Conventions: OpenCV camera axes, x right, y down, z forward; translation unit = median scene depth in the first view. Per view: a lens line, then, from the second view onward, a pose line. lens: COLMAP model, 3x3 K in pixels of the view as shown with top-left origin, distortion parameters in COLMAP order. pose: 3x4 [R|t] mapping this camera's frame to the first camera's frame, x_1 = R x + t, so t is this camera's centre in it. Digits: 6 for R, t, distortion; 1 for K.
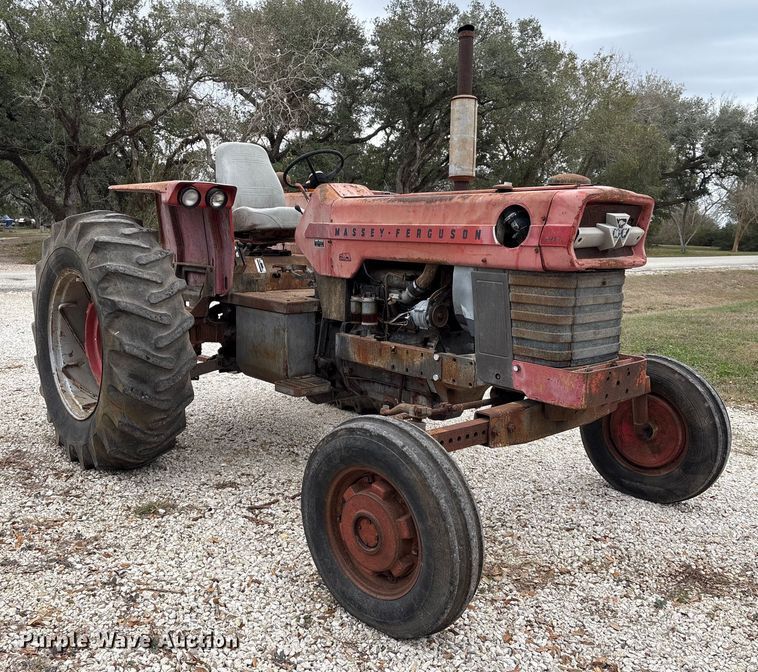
lens RADIAL K [[702.5, 0, 354.6], [0, 702.5, 333.3], [0, 0, 1]] dist [0.038476, 0.000000]
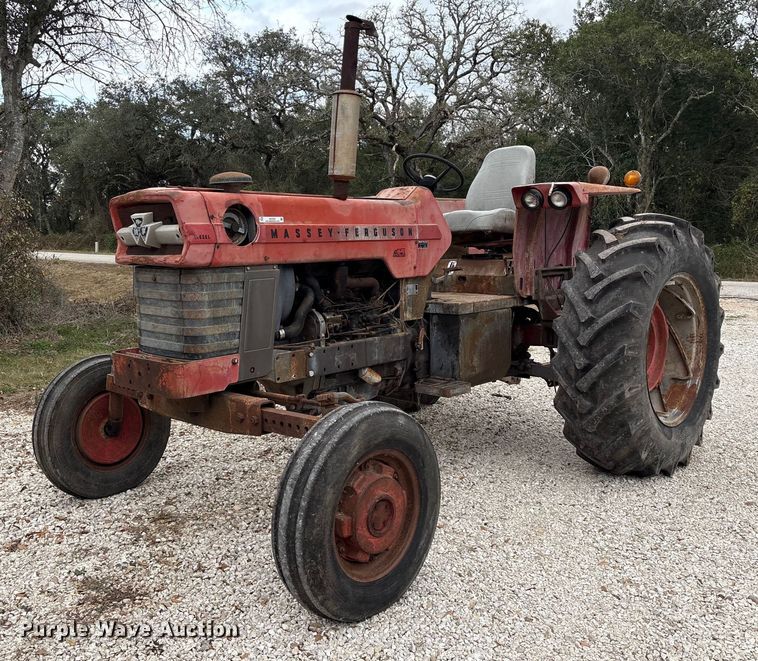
lens RADIAL K [[737.8, 0, 361.9], [0, 737.8, 330.3], [0, 0, 1]] dist [0.036764, 0.000000]
pose [[0.116360, 0.110557, -0.987035, 1.064840], [-0.137880, 0.985961, 0.094182, -0.102282], [0.983590, 0.125133, 0.129969, 0.838419]]
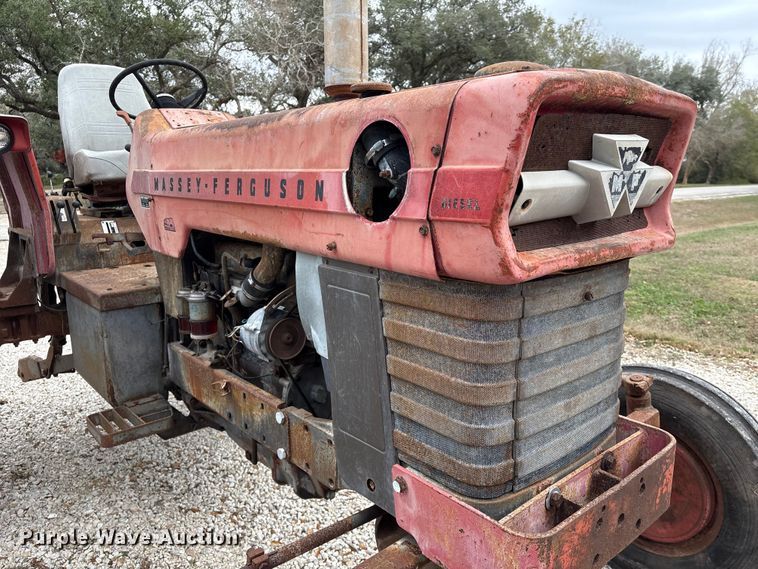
lens RADIAL K [[565.7, 0, 380.1], [0, 565.7, 283.7], [0, 0, 1]] dist [0.031067, -0.022962]
pose [[0.999704, -0.024266, 0.001812, 0.159415], [0.024157, 0.998642, 0.046159, -0.070490], [-0.002930, -0.046102, 0.998932, 0.461853]]
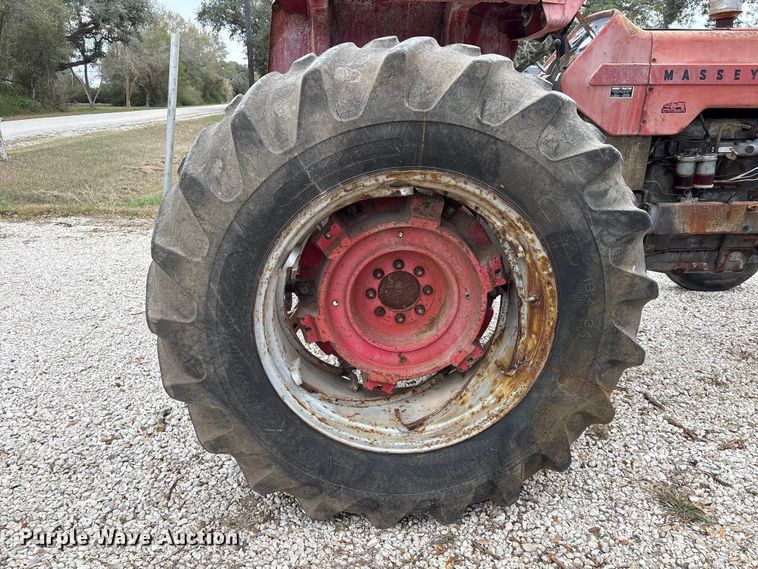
lens RADIAL K [[565.7, 0, 383.6], [0, 565.7, 283.3], [0, 0, 1]] dist [0.031067, -0.022962]
pose [[0.603488, -0.274689, 0.748564, -0.705518], [0.133475, 0.960343, 0.244796, -0.111859], [-0.786121, -0.047817, 0.616220, 0.791356]]
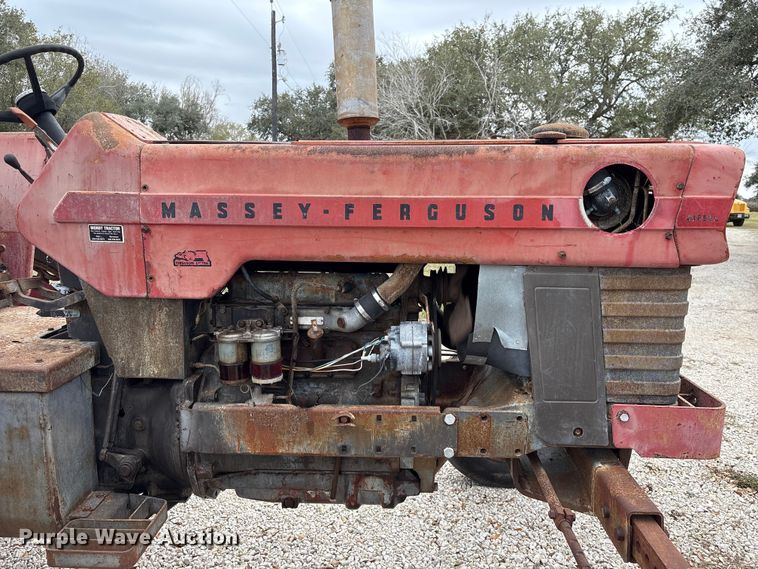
lens RADIAL K [[565.7, 0, 374.8], [0, 565.7, 283.7], [0, 0, 1]] dist [0.031067, -0.022962]
pose [[0.678433, -0.129737, 0.723116, -0.208140], [0.115502, 0.990879, 0.069413, -0.097048], [-0.725526, 0.036430, 0.687230, 0.579455]]
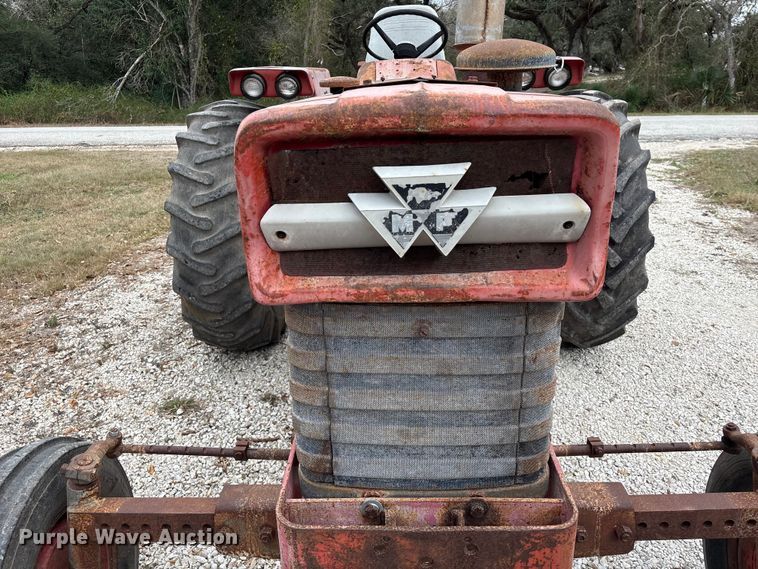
lens RADIAL K [[565.7, 0, 383.0], [0, 565.7, 287.3], [0, 0, 1]] dist [0.031067, -0.022962]
pose [[0.742485, 0.205448, -0.637579, 0.387117], [-0.067050, 0.969819, 0.234425, -0.123131], [0.666499, -0.131307, 0.733851, 0.534578]]
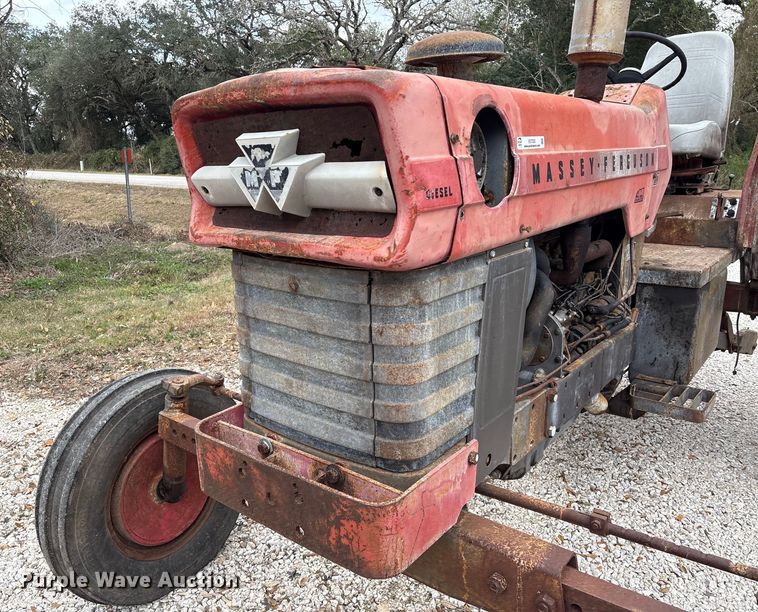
lens RADIAL K [[616.5, 0, 374.5], [0, 616.5, 313.7], [0, 0, 1]] dist [0.048702, -0.026687]
pose [[0.204075, 0.229941, -0.951568, 0.540135], [-0.124393, 0.970235, 0.207774, -0.103827], [0.971020, 0.075967, 0.226603, 0.688312]]
